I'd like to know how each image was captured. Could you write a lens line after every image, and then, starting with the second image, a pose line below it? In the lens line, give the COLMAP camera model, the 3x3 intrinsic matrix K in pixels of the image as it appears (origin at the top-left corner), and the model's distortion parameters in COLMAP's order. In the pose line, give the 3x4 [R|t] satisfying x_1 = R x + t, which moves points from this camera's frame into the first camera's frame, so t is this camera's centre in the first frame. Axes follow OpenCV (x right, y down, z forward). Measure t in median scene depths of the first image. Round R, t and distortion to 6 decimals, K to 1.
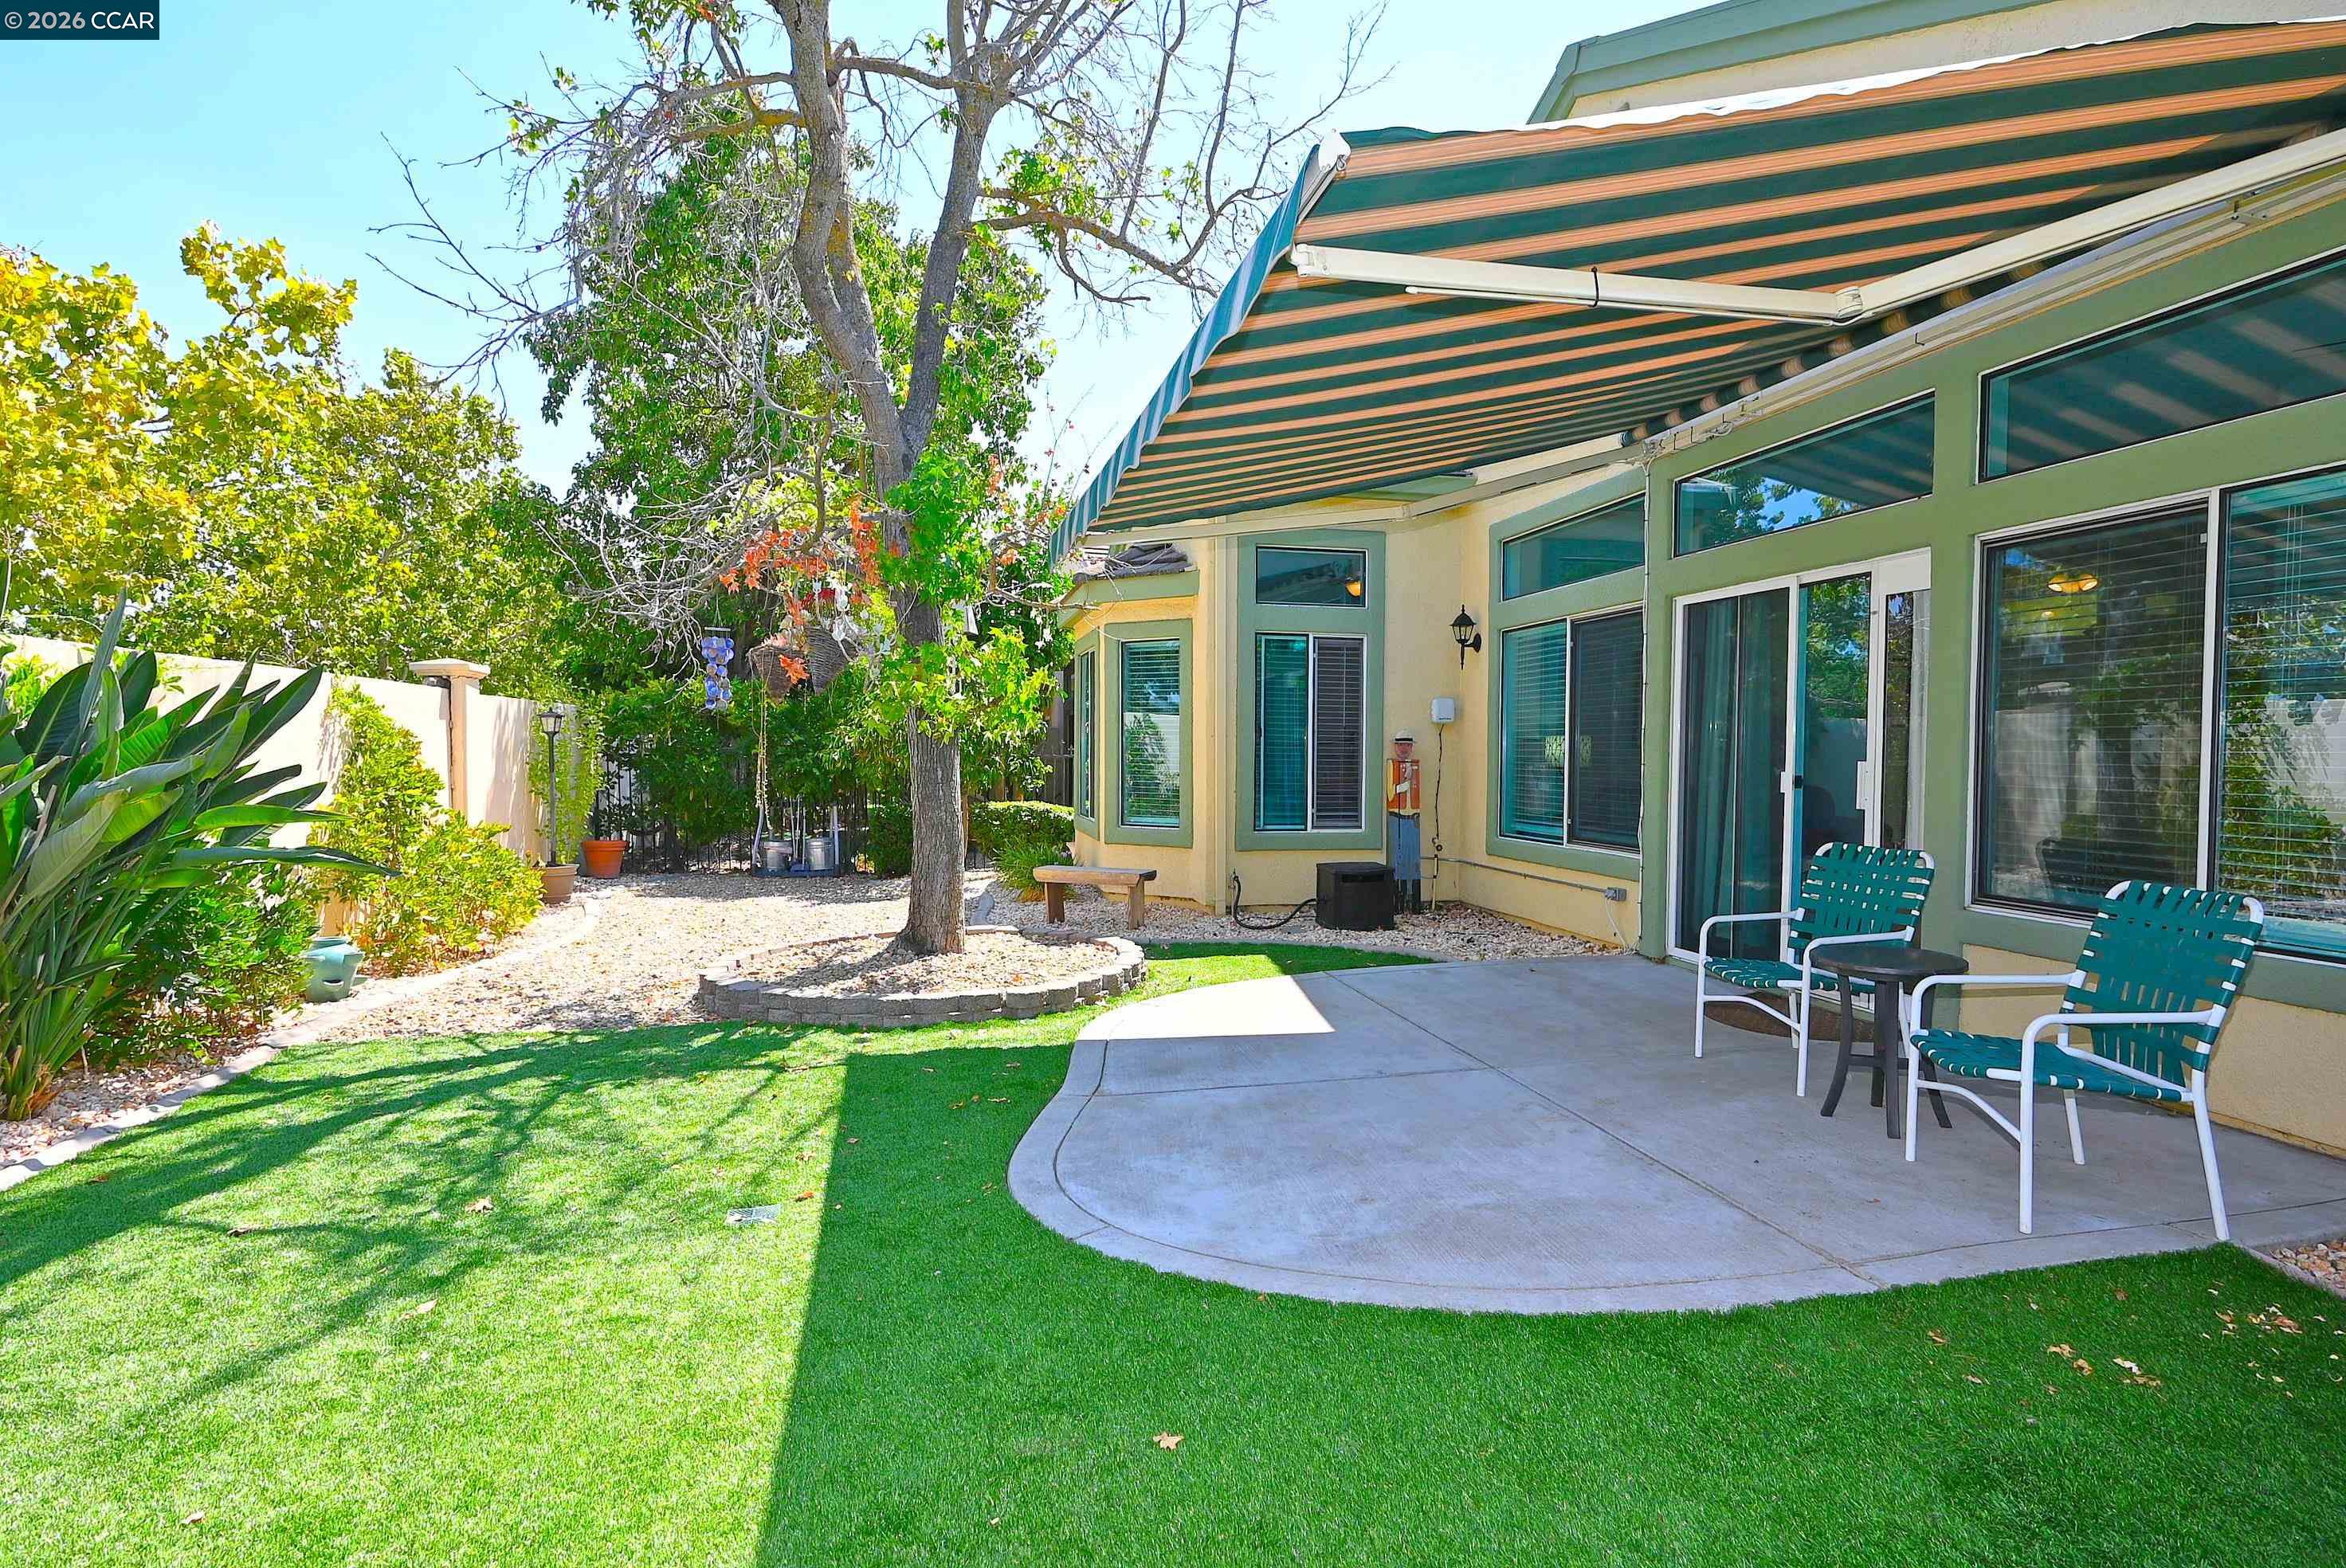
lens RADIAL K [[1172.7, 0, 1173.0], [0, 1172.7, 784.0], [0, 0, 1]] dist [-0.000396, 0.000657]
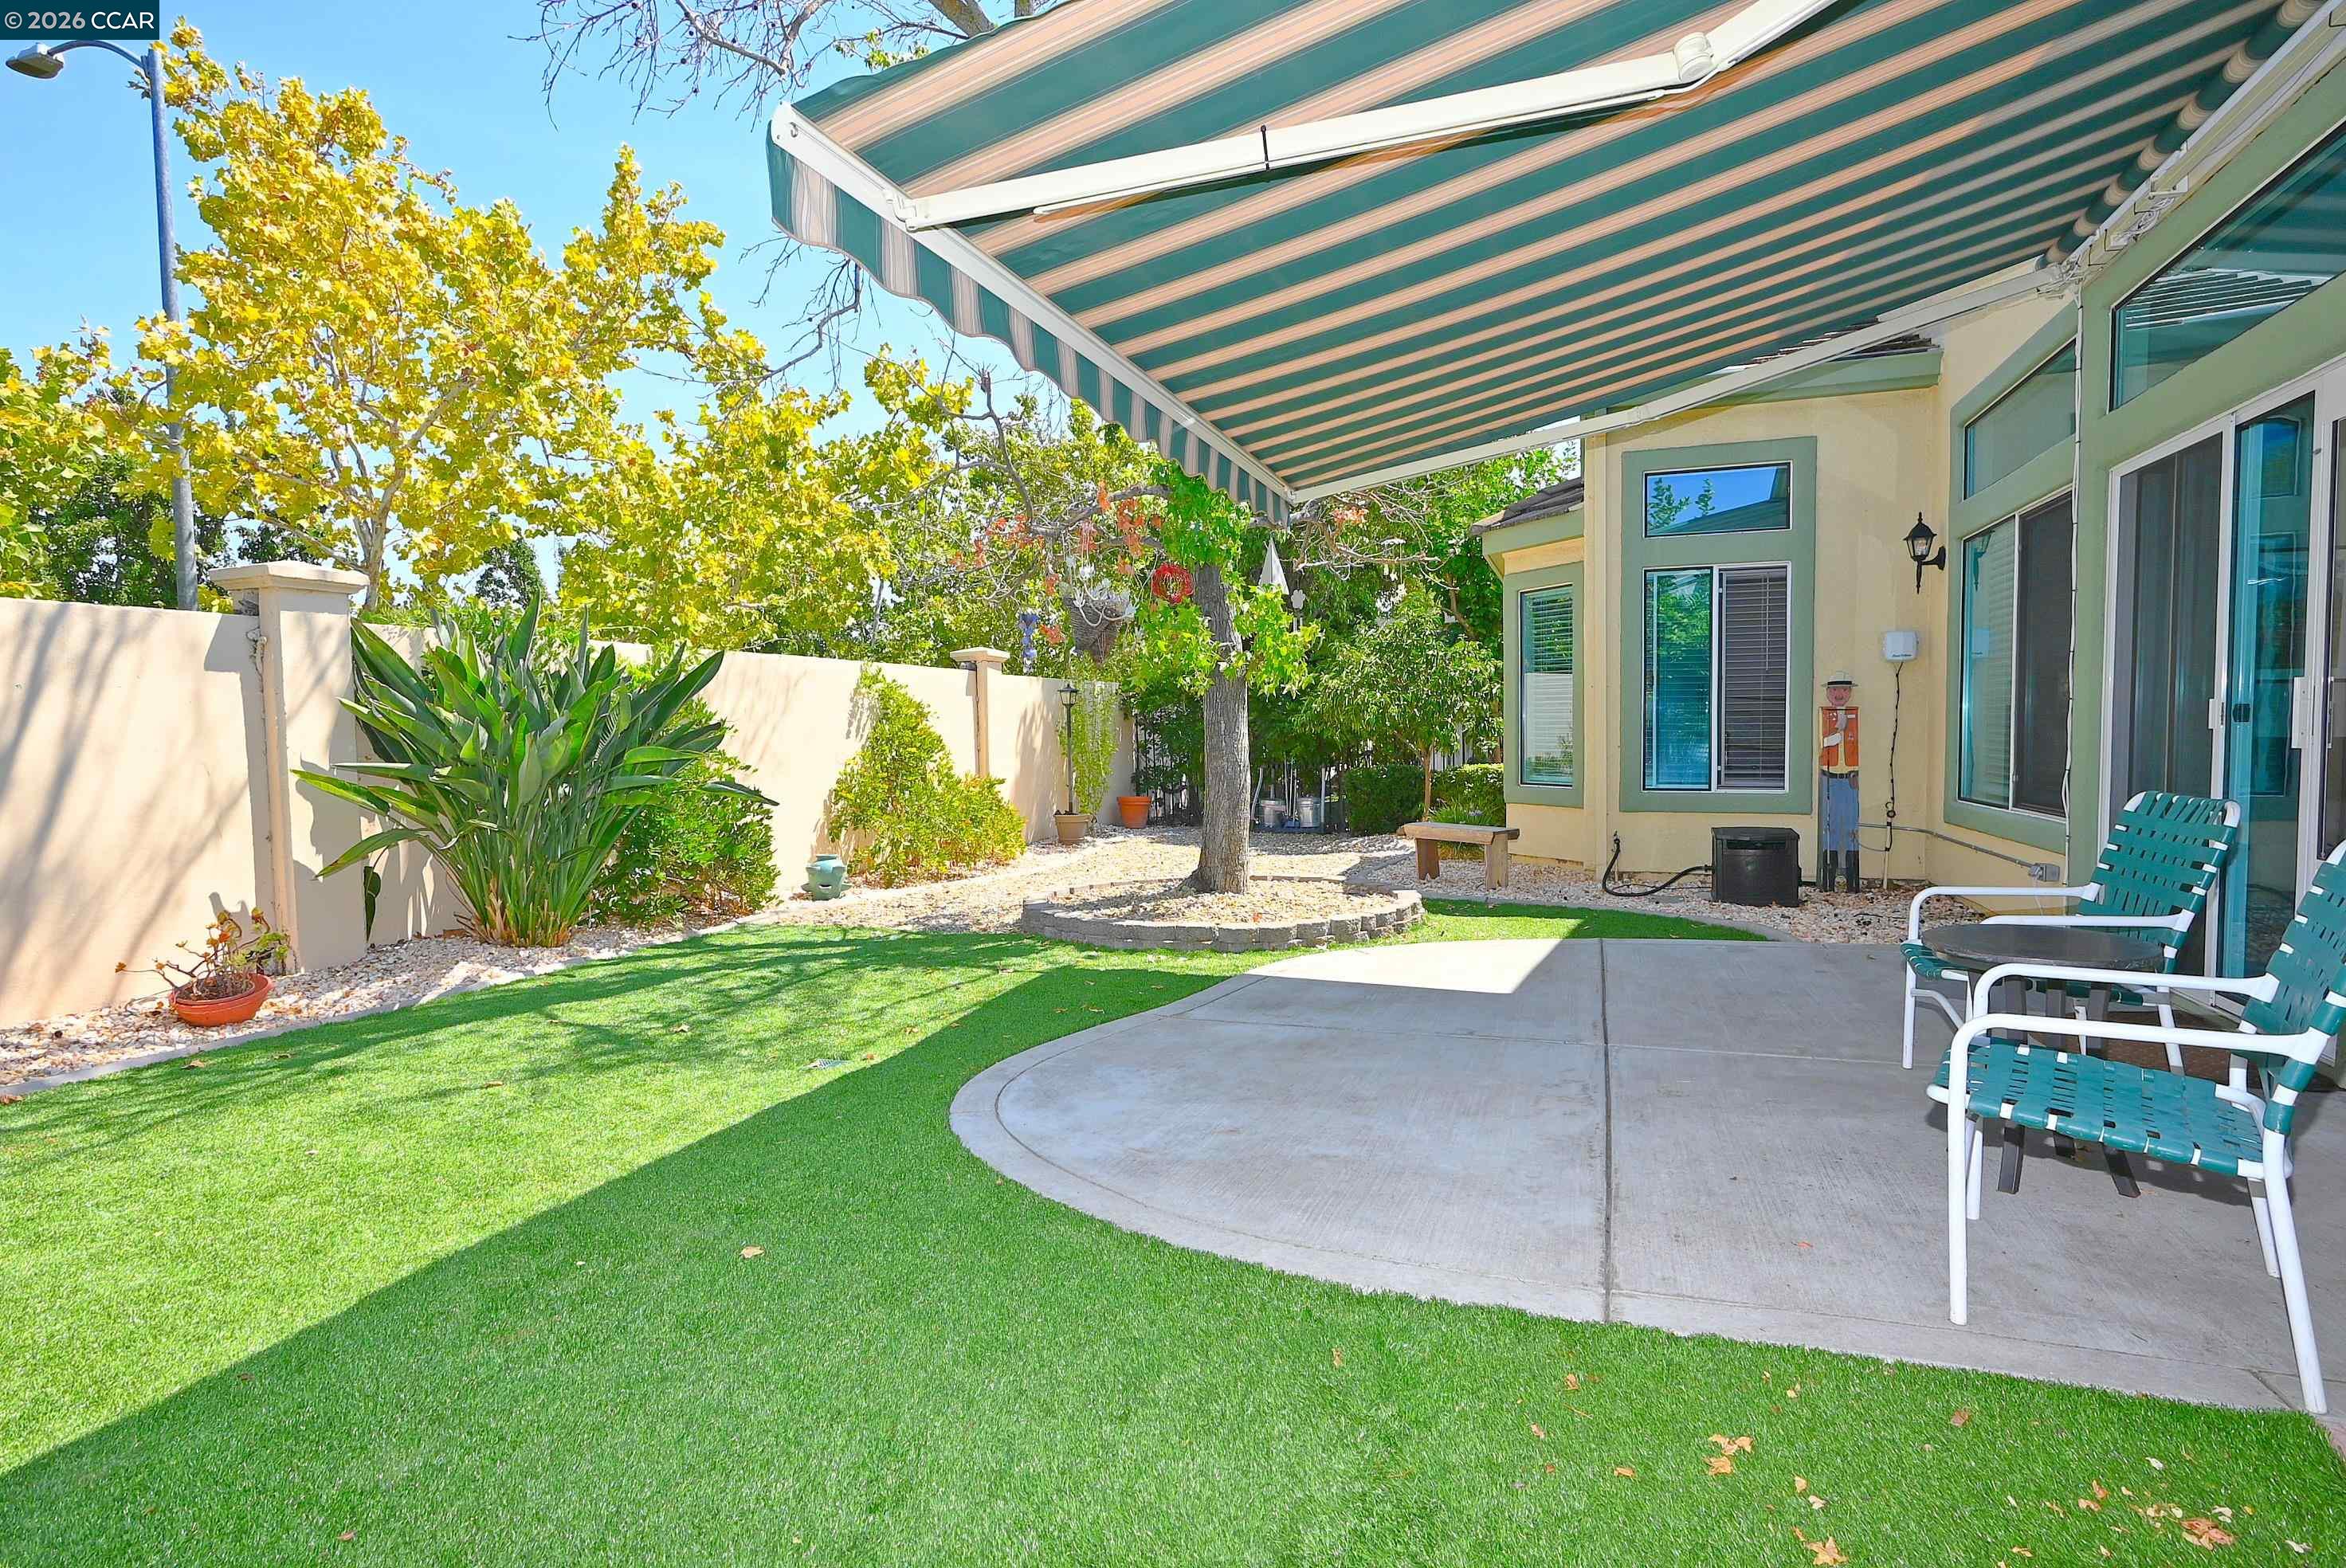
lens RADIAL K [[1142.1, 0, 1173.0], [0, 1142.1, 784.0], [0, 0, 1]] dist [-0.001877, 0.000891]
pose [[0.850113, 0.009269, -0.526519, 0.375004], [0.002500, 0.999763, 0.021636, 0.025710], [0.526594, -0.019709, 0.849888, 0.100477]]
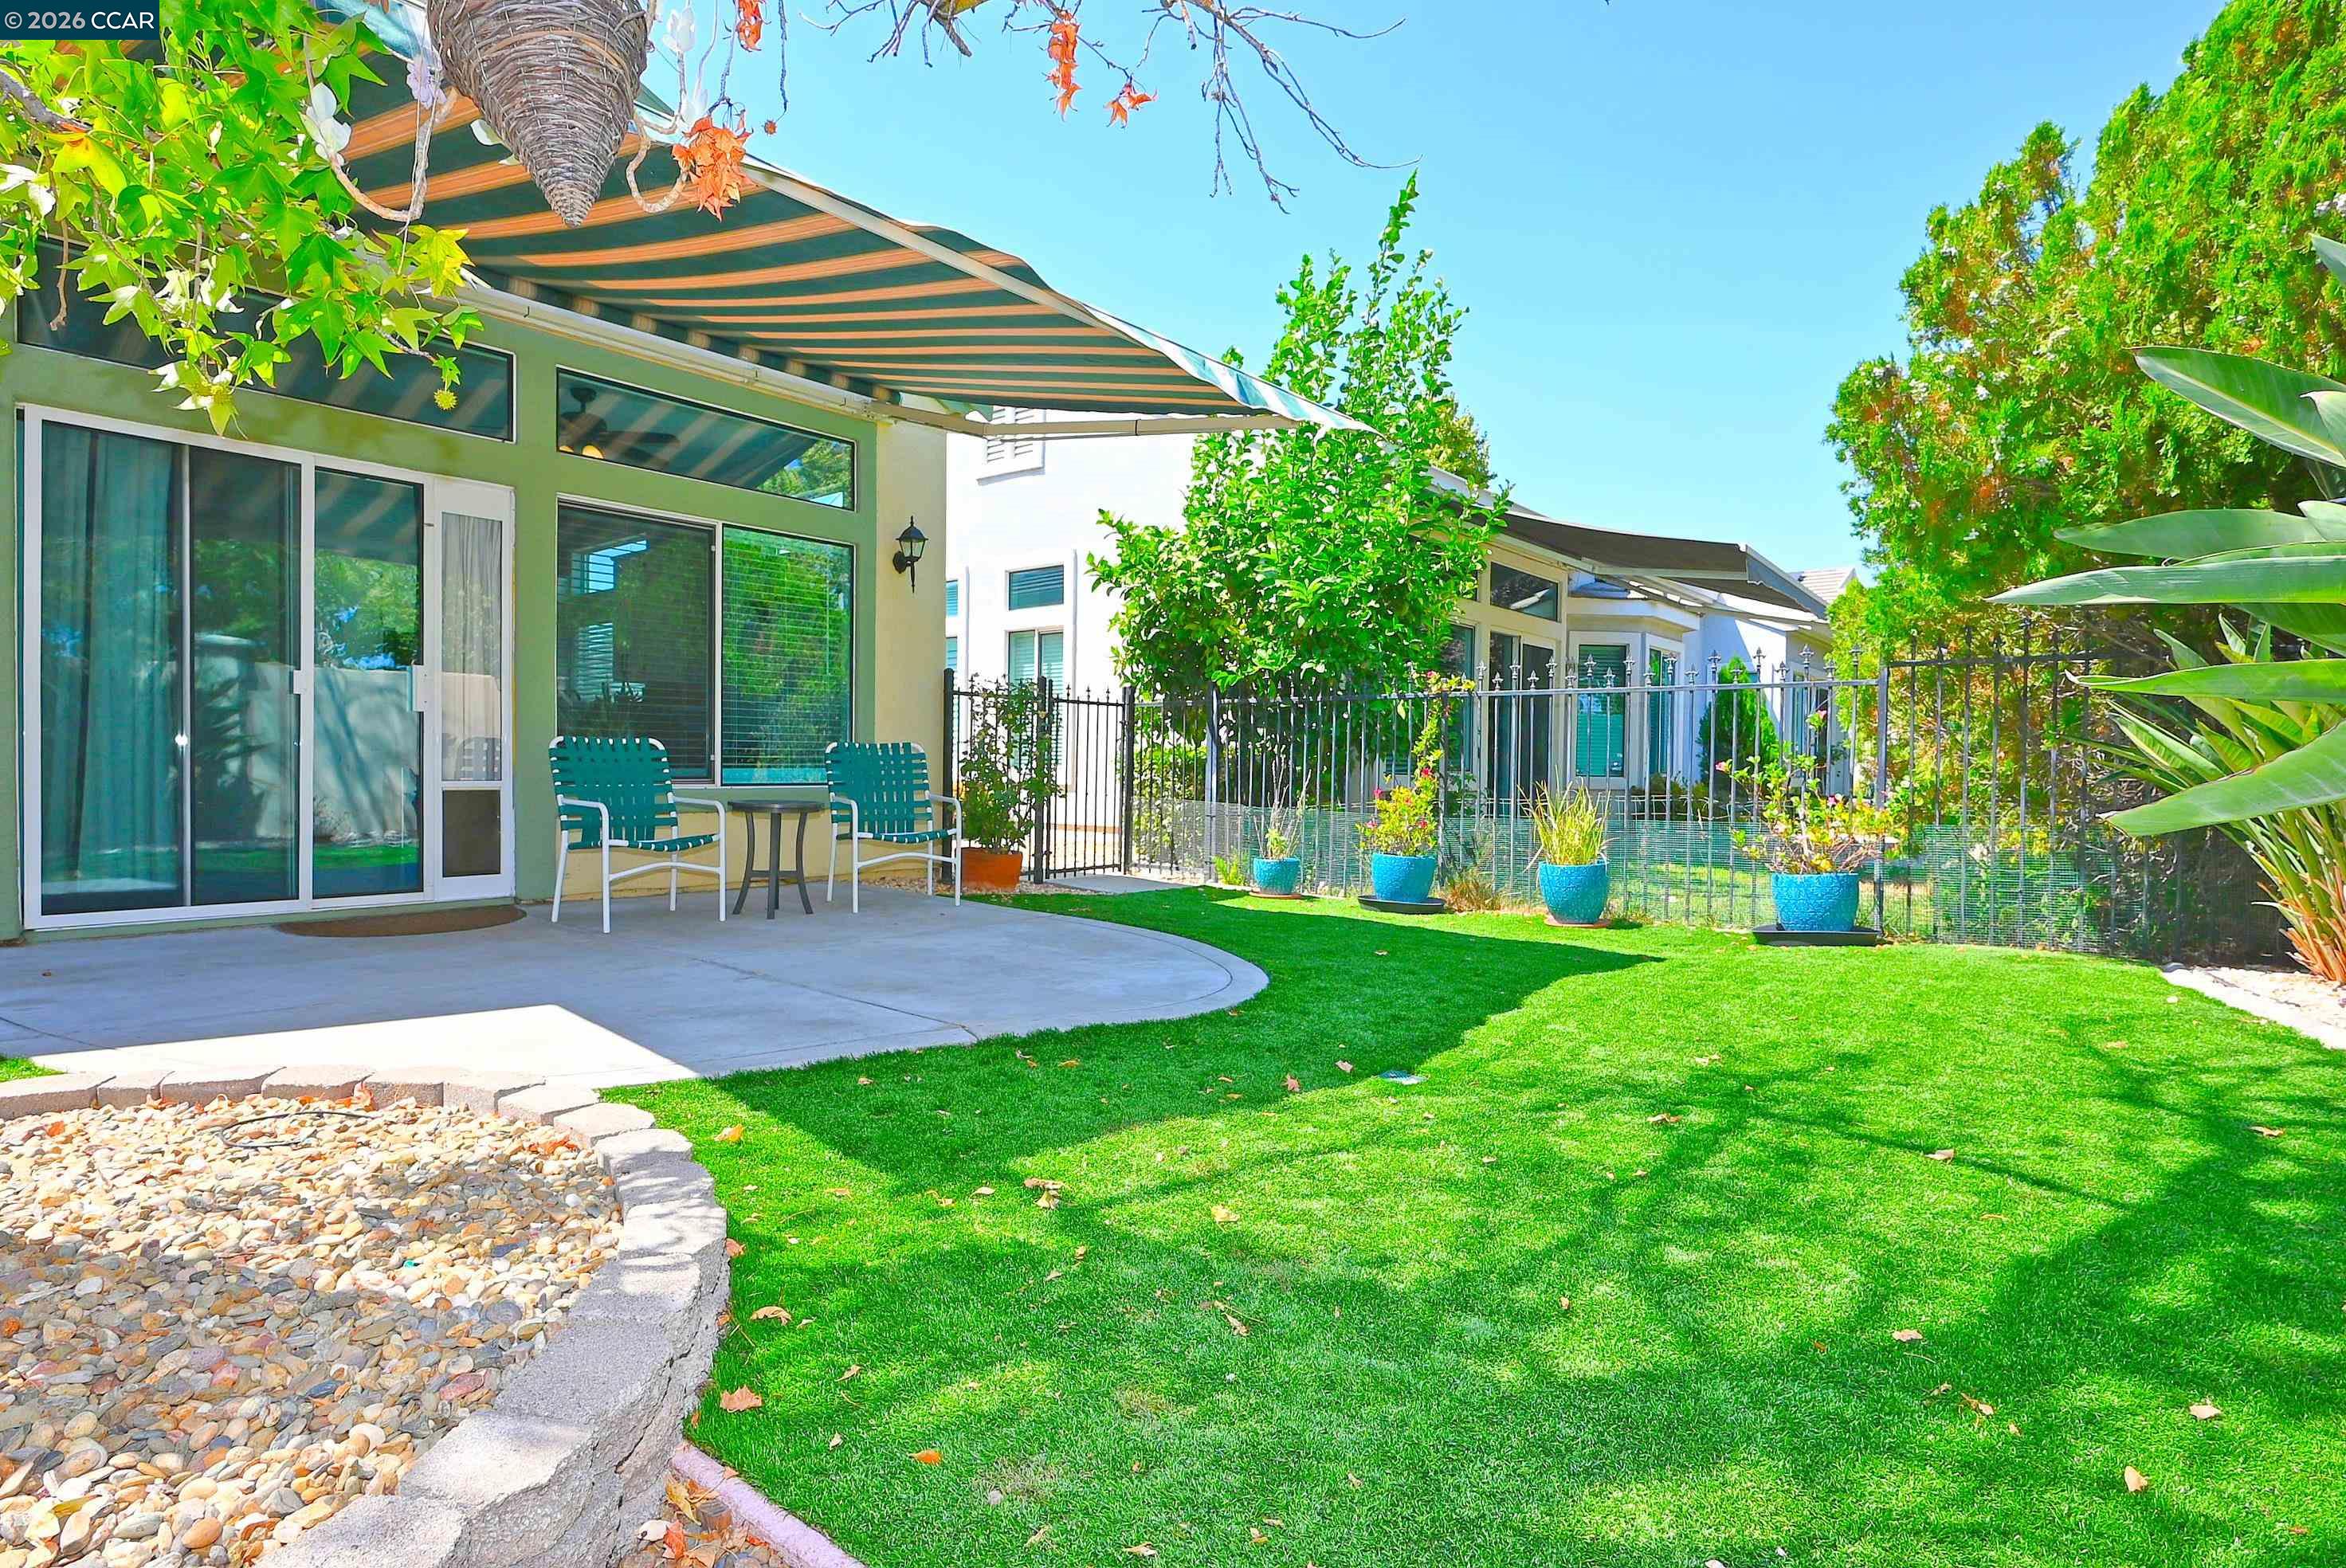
lens RADIAL K [[1172.7, 0, 1173.0], [0, 1172.7, 784.0], [0, 0, 1]] dist [-0.000396, 0.000657]
pose [[-0.600338, -0.023406, 0.799404, -0.619185], [0.008675, 0.999322, 0.035774, 0.050449], [-0.799699, 0.028412, -0.599728, 1.070485]]
